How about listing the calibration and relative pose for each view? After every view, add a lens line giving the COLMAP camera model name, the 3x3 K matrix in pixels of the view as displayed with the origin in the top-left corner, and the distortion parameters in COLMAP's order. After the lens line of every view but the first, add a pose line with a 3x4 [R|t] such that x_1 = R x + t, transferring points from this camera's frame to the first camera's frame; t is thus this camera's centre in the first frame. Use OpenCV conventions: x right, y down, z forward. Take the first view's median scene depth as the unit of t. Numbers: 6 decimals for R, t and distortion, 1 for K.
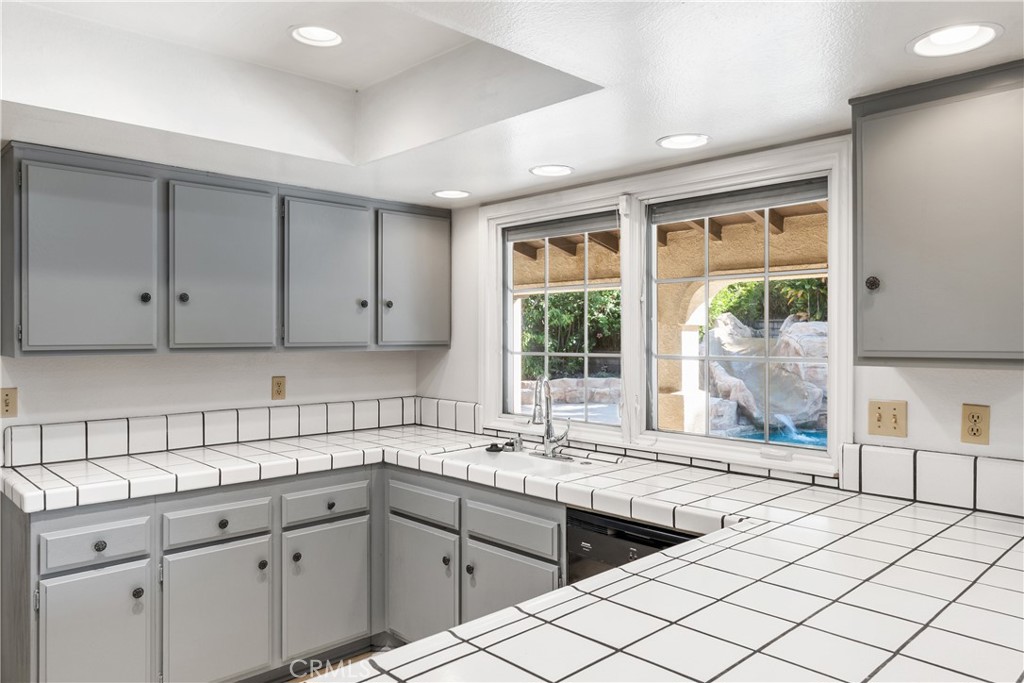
lens RADIAL K [[703.5, 0, 511.5], [0, 703.5, 335.5], [0, 0, 1]] dist [-0.001376, -0.000224]
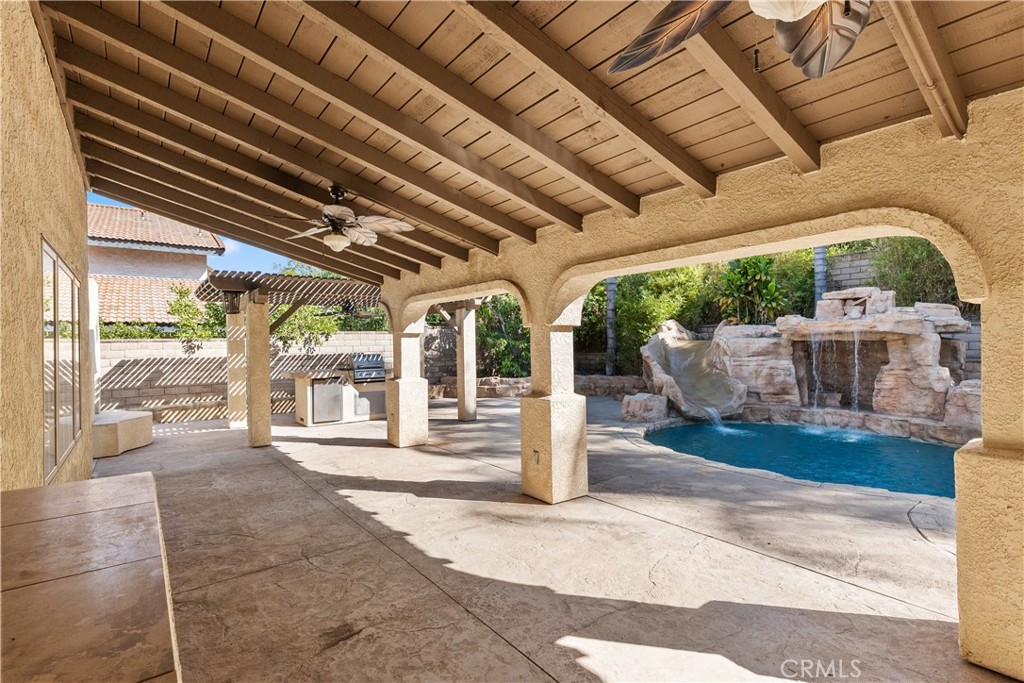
lens RADIAL K [[476.7, 0, 513.2], [0, 476.7, 344.0], [0, 0, 1]] dist [-0.005343, -0.001331]
pose [[0.994572, -0.014502, -0.103032, 0.152973], [0.014718, 0.999891, 0.001339, 0.004887], [0.103001, -0.002848, 0.994677, 0.211678]]
